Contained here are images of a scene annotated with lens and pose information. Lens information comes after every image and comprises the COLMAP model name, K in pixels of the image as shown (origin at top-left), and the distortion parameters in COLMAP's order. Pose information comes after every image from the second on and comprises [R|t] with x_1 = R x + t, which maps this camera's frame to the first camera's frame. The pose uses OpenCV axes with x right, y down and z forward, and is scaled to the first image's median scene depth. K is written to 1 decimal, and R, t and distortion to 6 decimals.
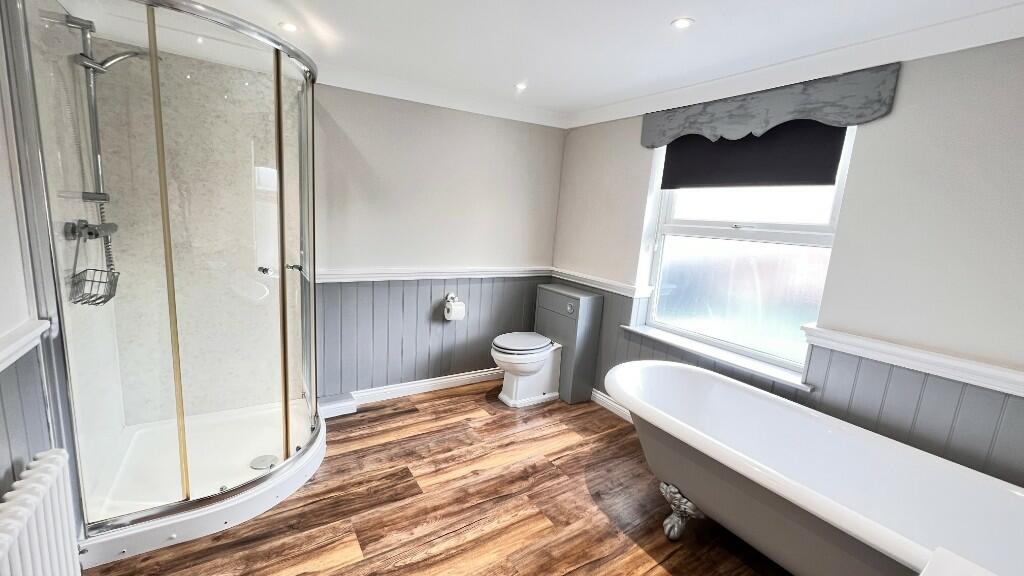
lens RADIAL K [[409.7, 0, 511.4], [0, 409.7, 288.1], [0, 0, 1]] dist [-0.008717, 0.000160]
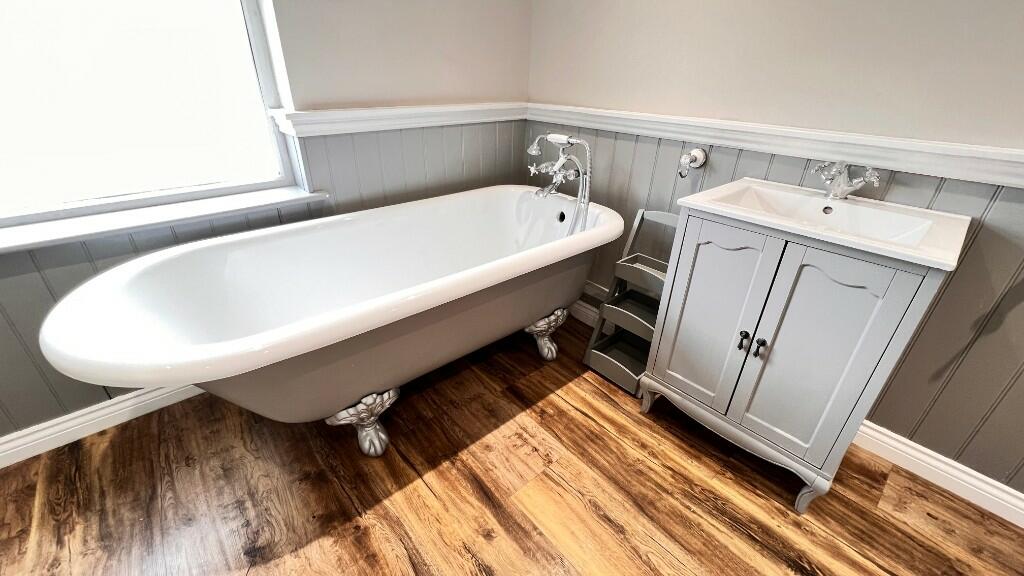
lens RADIAL K [[409.7, 0, 510.9], [0, 409.7, 286.8], [0, 0, 1]] dist [-0.008717, 0.000160]
pose [[-0.145191, -0.527775, 0.836883, -0.091365], [0.139831, 0.826410, 0.545429, 0.011885], [-0.979473, 0.196214, -0.046188, 0.757173]]
